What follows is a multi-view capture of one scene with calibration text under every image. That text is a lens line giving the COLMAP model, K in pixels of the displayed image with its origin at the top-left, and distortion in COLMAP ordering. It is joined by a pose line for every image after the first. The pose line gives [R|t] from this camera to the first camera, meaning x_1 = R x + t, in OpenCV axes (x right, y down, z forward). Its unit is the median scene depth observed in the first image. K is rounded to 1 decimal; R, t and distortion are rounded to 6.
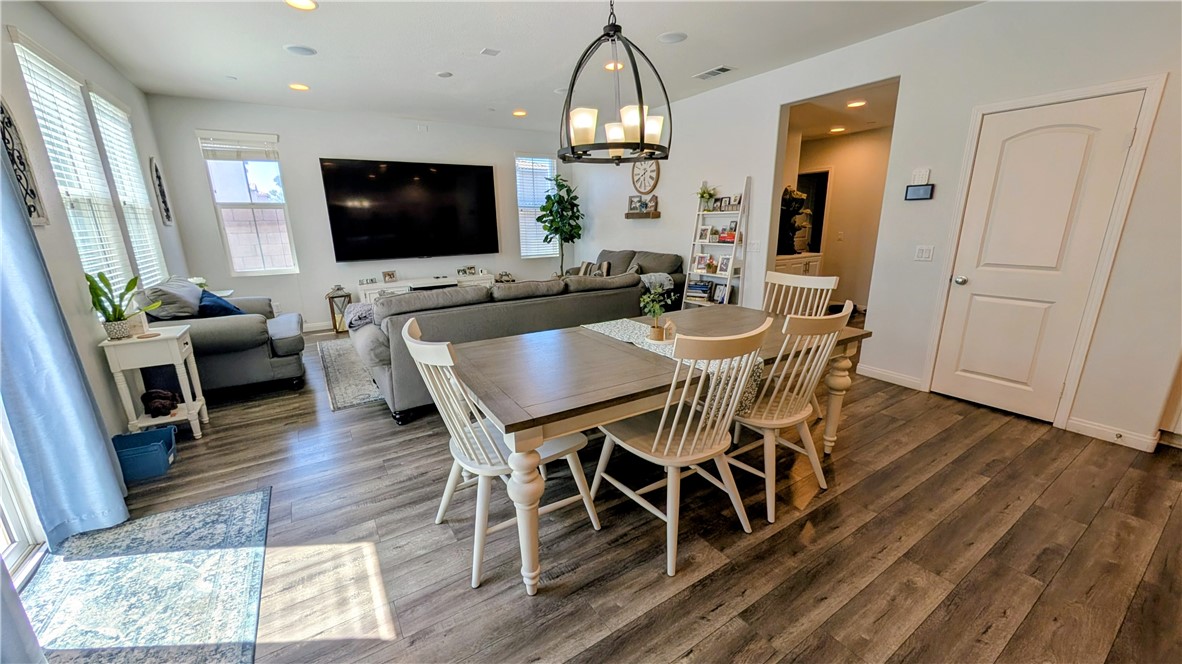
lens RADIAL K [[444.3, 0, 591.9], [0, 444.3, 338.3], [0, 0, 1]] dist [0.001474, 0.000116]
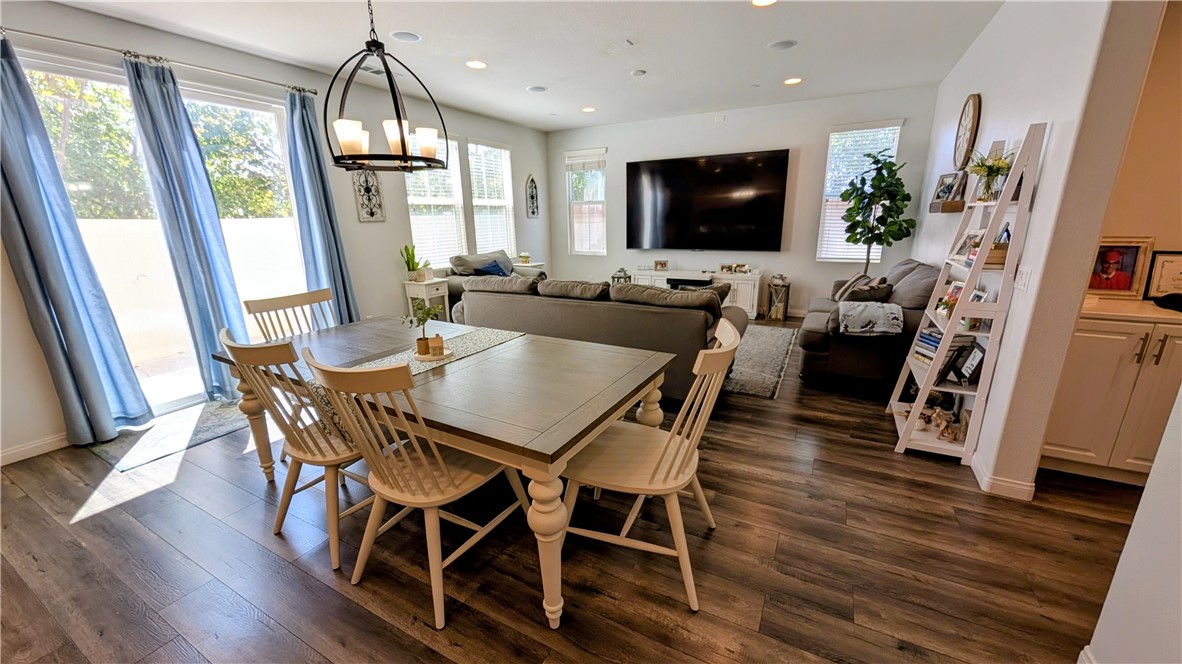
lens RADIAL K [[444.3, 0, 589.2], [0, 444.3, 338.1], [0, 0, 1]] dist [0.001474, 0.000116]
pose [[0.471254, 0.248506, -0.846265, 1.004578], [-0.219020, 0.962405, 0.160646, -0.238499], [0.854371, 0.109644, 0.507965, 0.719422]]
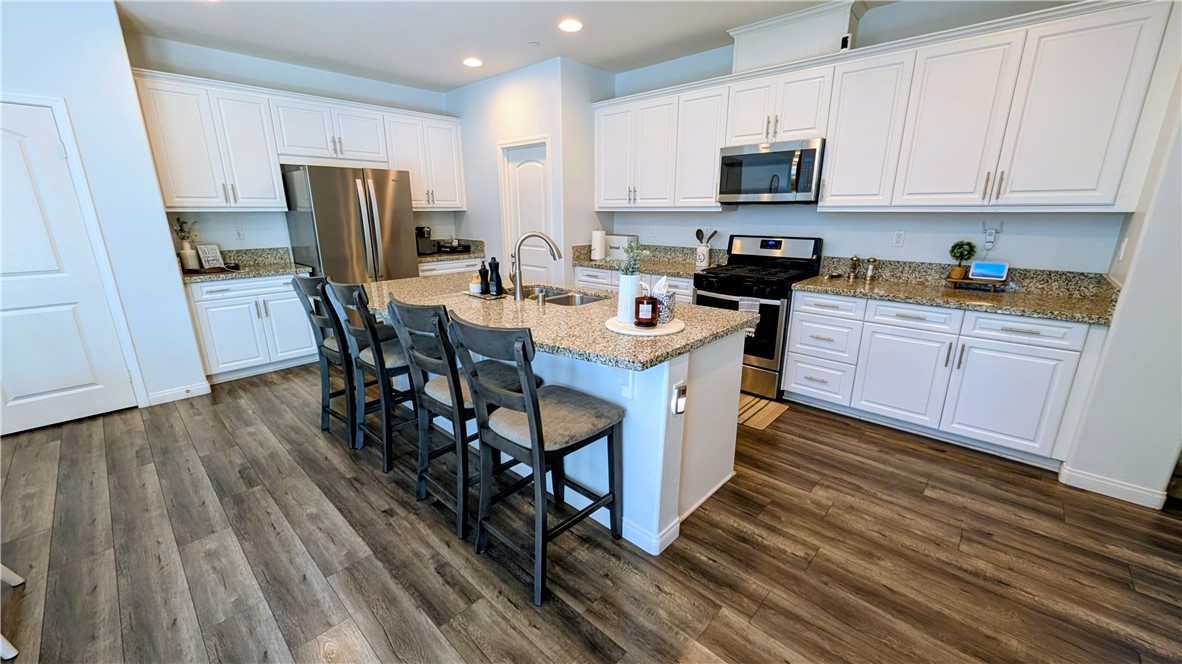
lens RADIAL K [[444.3, 0, 591.8], [0, 444.3, 333.6], [0, 0, 1]] dist [0.001474, 0.000116]
pose [[-0.244078, -0.242555, 0.938932, -0.273986], [0.256670, 0.917528, 0.303747, -0.024760], [-0.935172, 0.315134, -0.161692, 0.076914]]
